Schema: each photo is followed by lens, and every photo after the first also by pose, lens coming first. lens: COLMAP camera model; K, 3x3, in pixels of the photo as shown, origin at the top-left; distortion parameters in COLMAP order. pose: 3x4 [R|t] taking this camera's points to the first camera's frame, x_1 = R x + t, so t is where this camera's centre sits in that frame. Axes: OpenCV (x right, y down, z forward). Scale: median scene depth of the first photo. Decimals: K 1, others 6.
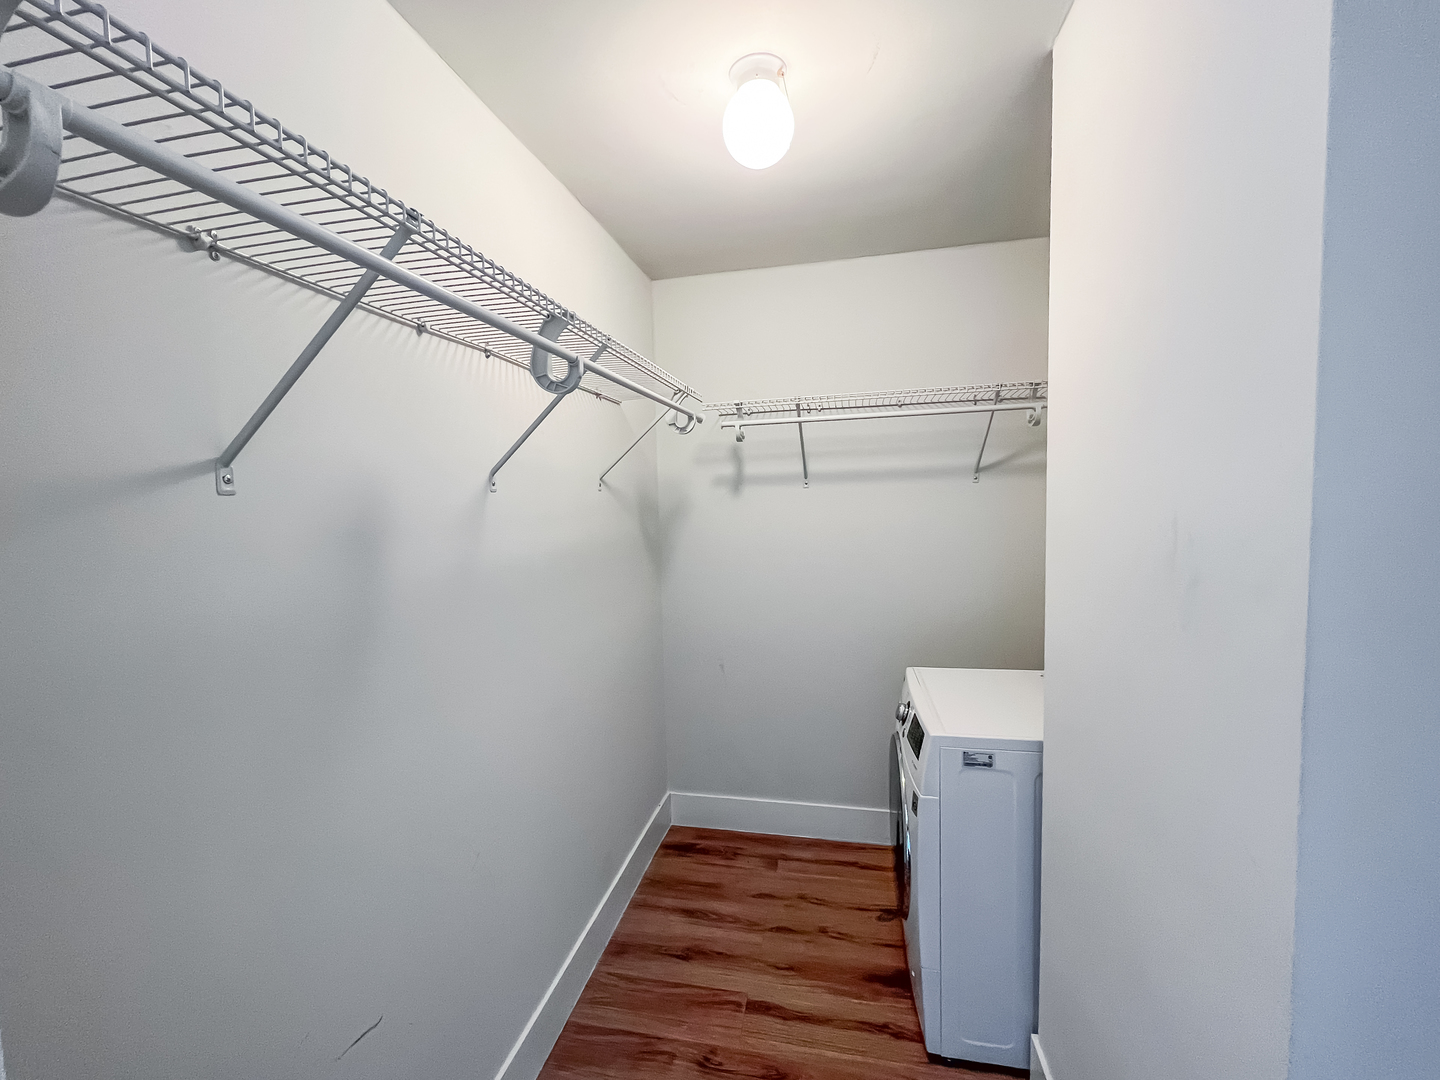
lens RADIAL K [[588.6, 0, 720.0], [0, 588.6, 540.0], [0, 0, 1]] dist [0.012768, 0.000138]
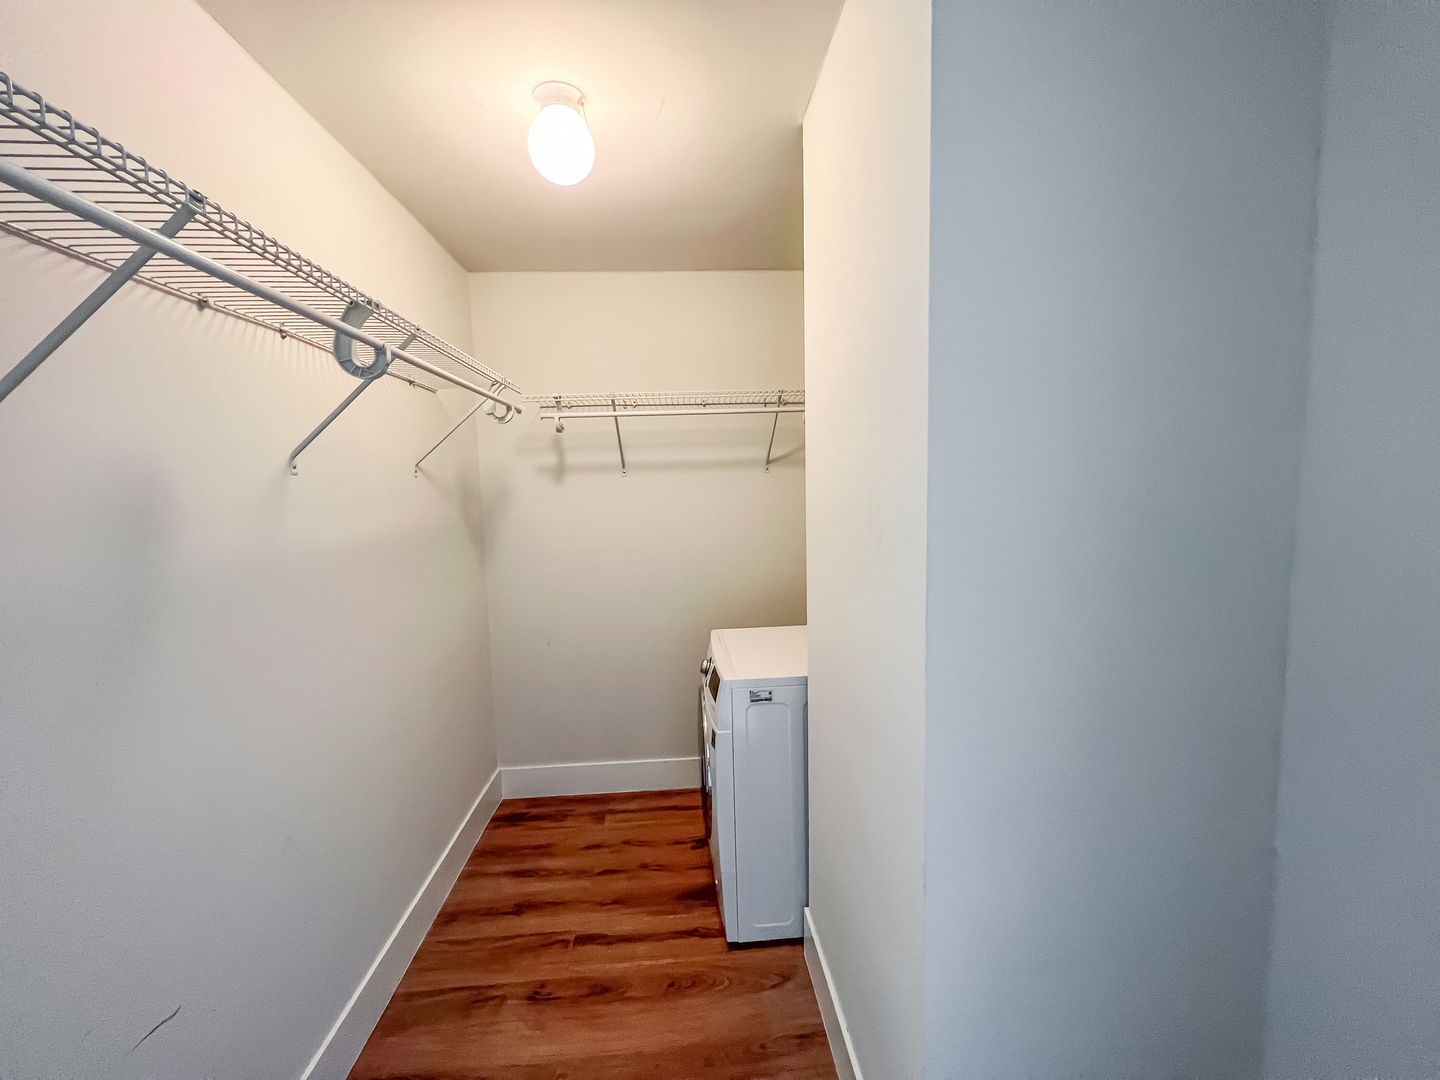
lens RADIAL K [[576.2, 0, 719.2], [0, 576.2, 542.1], [0, 0, 1]] dist [0.007724, 0.000089]
pose [[0.964224, -0.024330, 0.263970, 0.039037], [0.021244, 0.999669, 0.014537, 0.028605], [-0.264236, -0.008409, 0.964421, -0.112537]]
